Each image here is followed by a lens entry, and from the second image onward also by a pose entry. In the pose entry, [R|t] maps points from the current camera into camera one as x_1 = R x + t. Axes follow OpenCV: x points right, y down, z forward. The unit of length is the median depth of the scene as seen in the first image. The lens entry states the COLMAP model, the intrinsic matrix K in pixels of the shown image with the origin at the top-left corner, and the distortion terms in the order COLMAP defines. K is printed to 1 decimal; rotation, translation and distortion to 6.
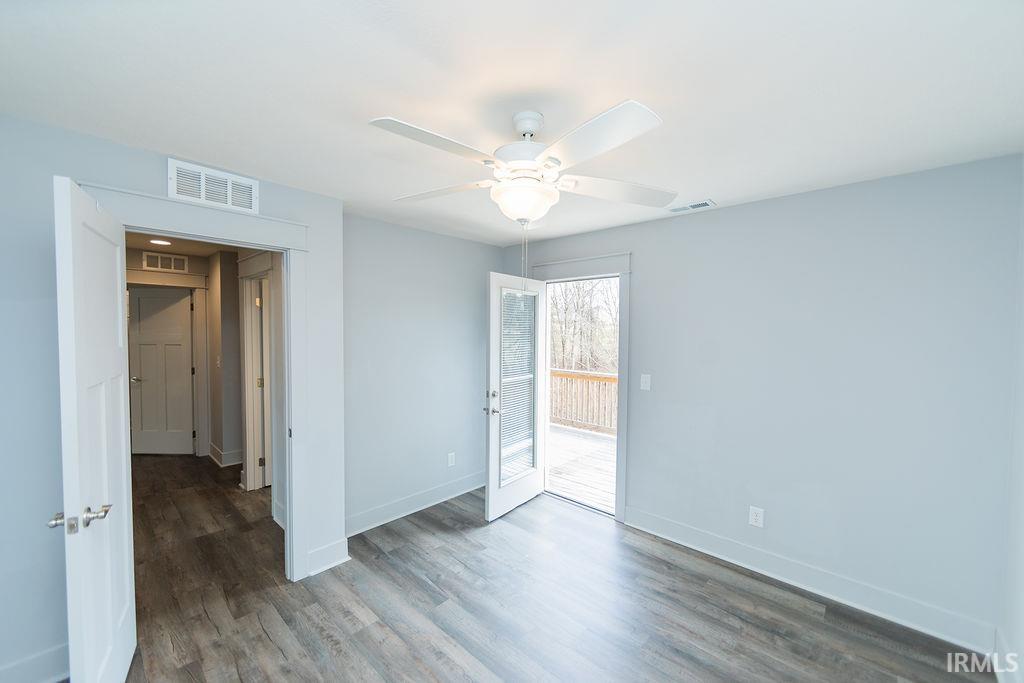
lens RADIAL K [[412.4, 0, 512.0], [0, 412.4, 341.5], [0, 0, 1]] dist [-0.000436, -0.000146]
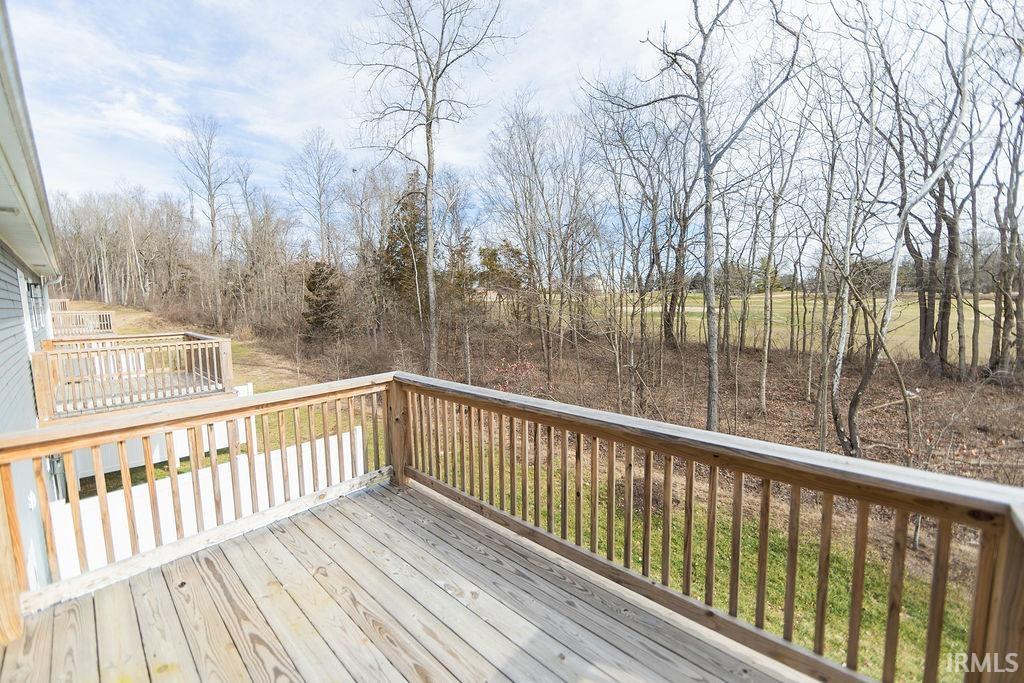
lens RADIAL K [[412.4, 0, 512.0], [0, 412.4, 341.5], [0, 0, 1]] dist [-0.000436, -0.000146]
pose [[0.999773, -0.019509, 0.008517, 0.057191], [0.018863, 0.997351, 0.070252, -0.001331], [-0.009865, -0.070075, 0.997493, 0.188070]]
